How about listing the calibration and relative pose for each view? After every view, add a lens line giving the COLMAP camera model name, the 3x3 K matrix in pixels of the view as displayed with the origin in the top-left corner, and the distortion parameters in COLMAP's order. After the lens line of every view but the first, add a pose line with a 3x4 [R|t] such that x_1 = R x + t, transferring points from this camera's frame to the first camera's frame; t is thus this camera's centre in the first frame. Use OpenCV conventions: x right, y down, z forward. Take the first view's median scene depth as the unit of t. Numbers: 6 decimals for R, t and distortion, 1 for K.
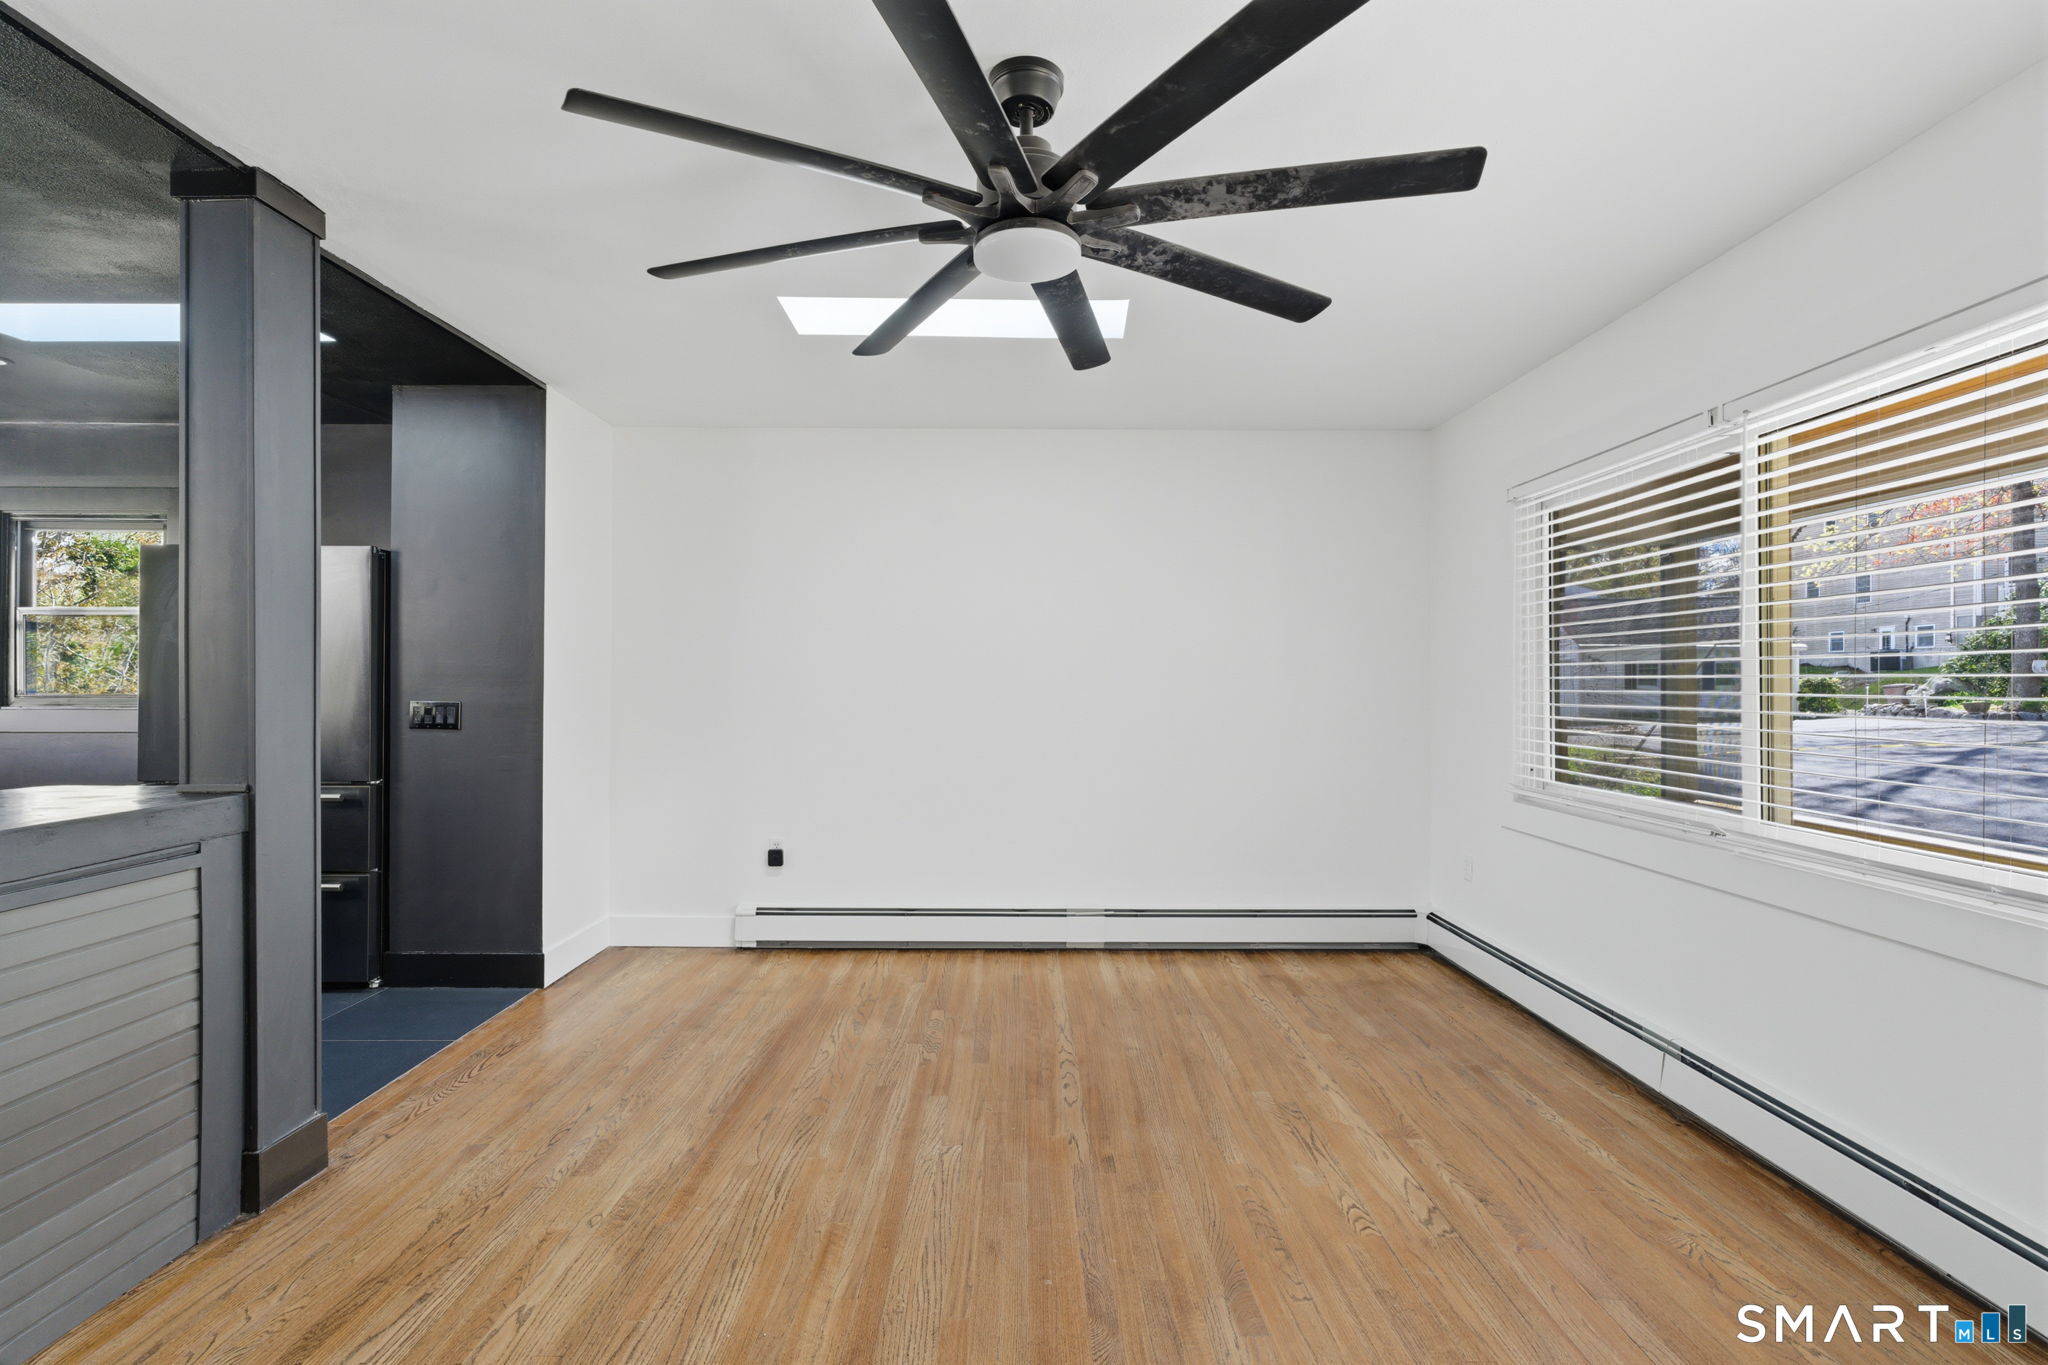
lens RADIAL K [[946.5, 0, 1024.0], [0, 946.5, 682.5], [0, 0, 1]] dist [-0.001678, 0.000939]
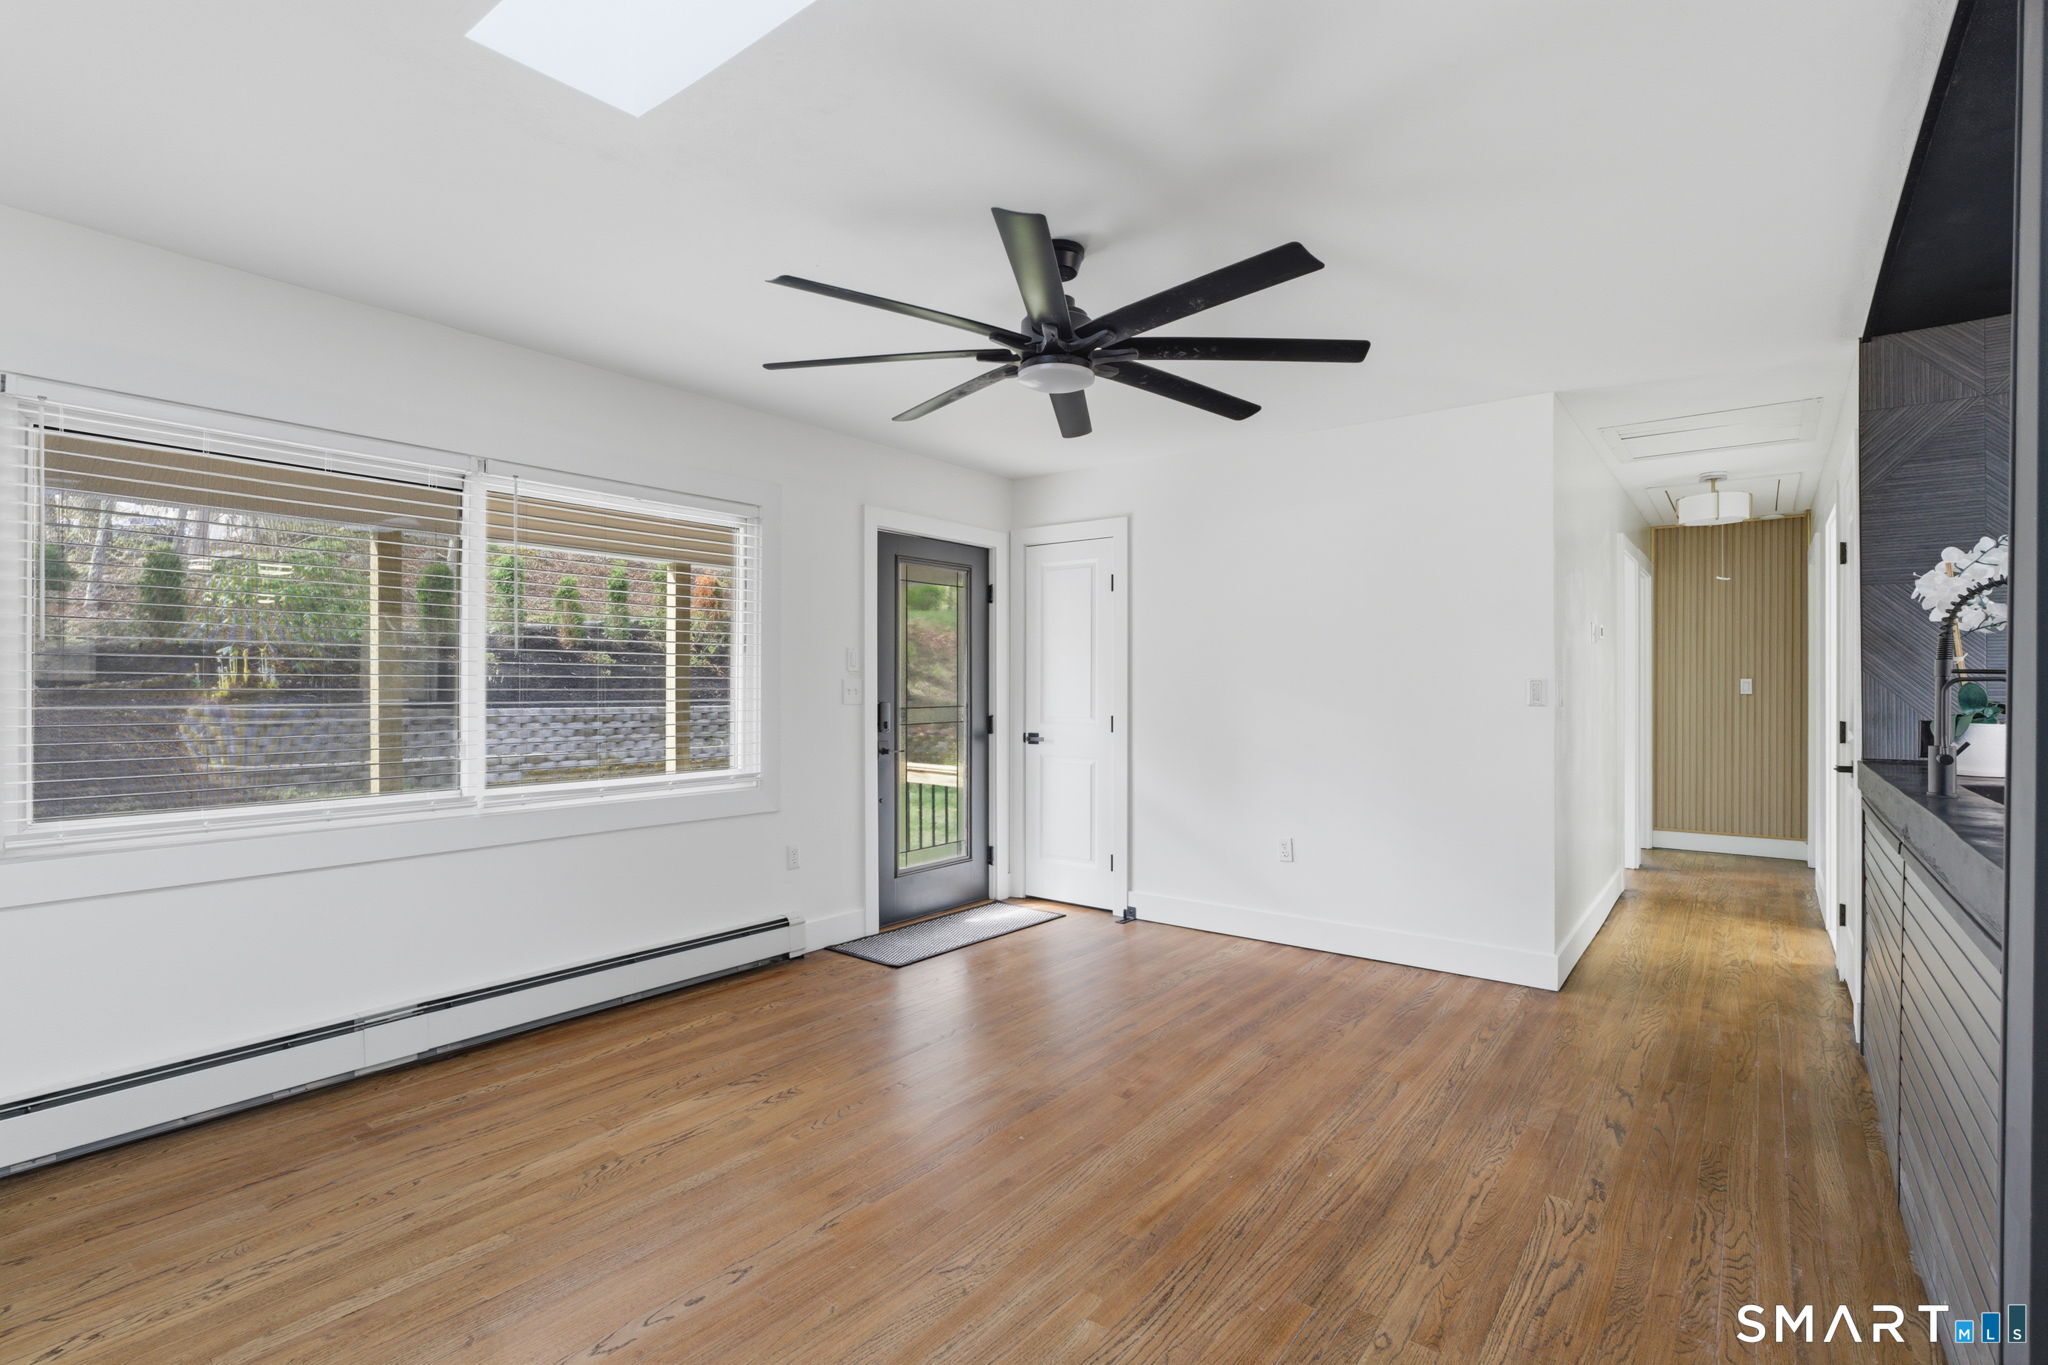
lens RADIAL K [[946.5, 0, 1024.0], [0, 946.5, 682.5], [0, 0, 1]] dist [-0.001678, 0.000939]
pose [[-0.780880, -0.004348, 0.624666, -0.575614], [-0.007328, 0.999971, -0.002201, 0.001320], [-0.624638, -0.006296, -0.780889, 1.467825]]
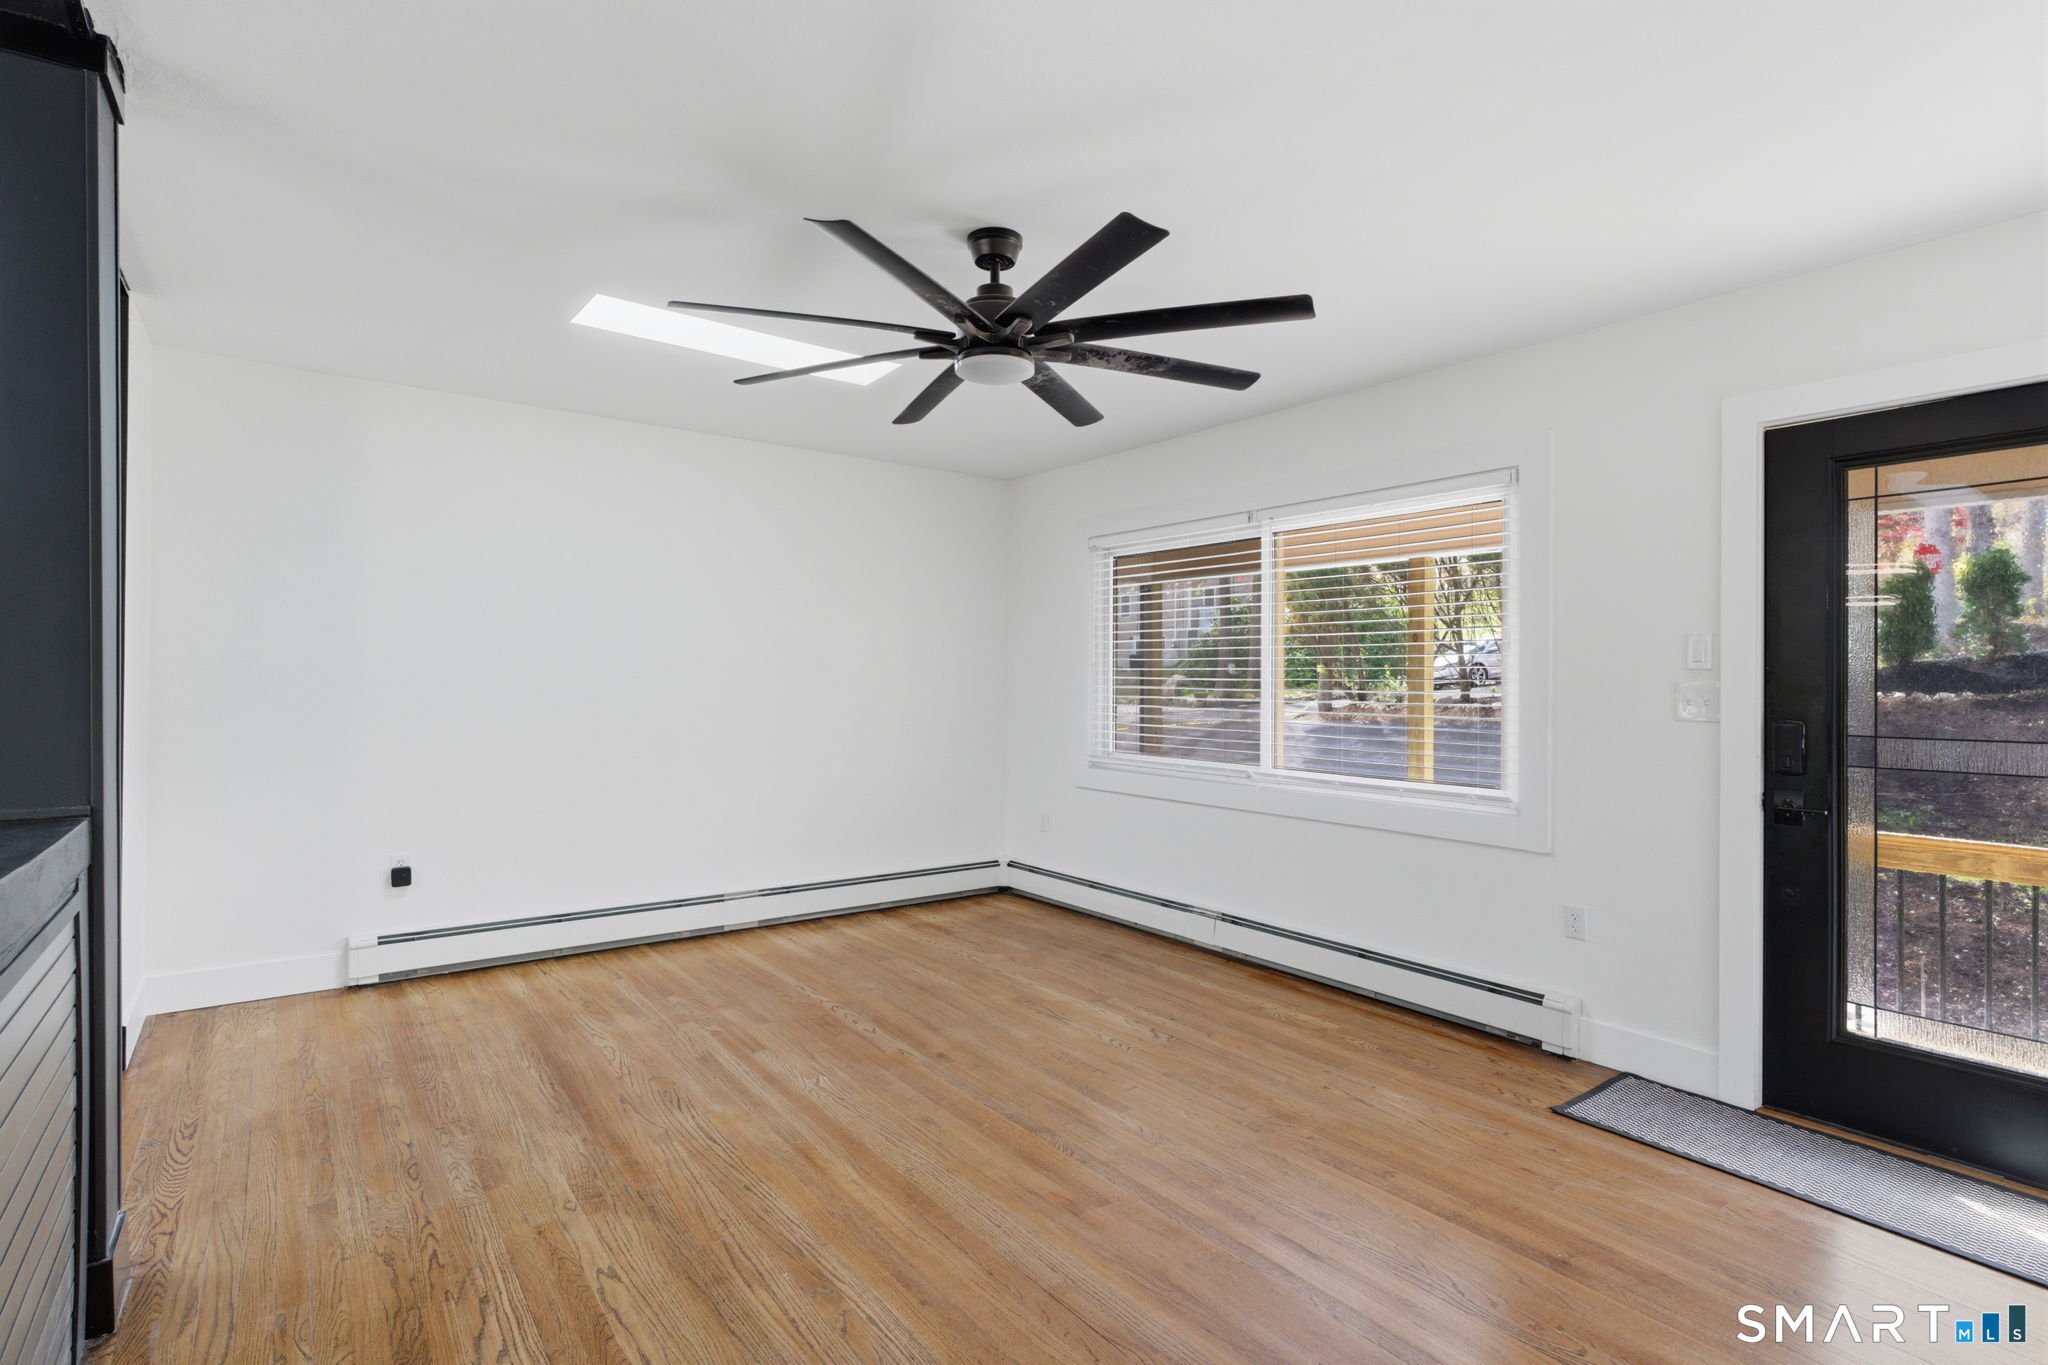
lens RADIAL K [[976.8, 0, 1024.0], [0, 976.8, 682.5], [0, 0, 1]] dist [-0.000565, 0.000344]
pose [[0.804025, 0.003337, 0.594586, -0.550404], [-0.007440, 0.999962, 0.004448, -0.004177], [-0.594549, -0.008000, 0.804019, -0.108214]]
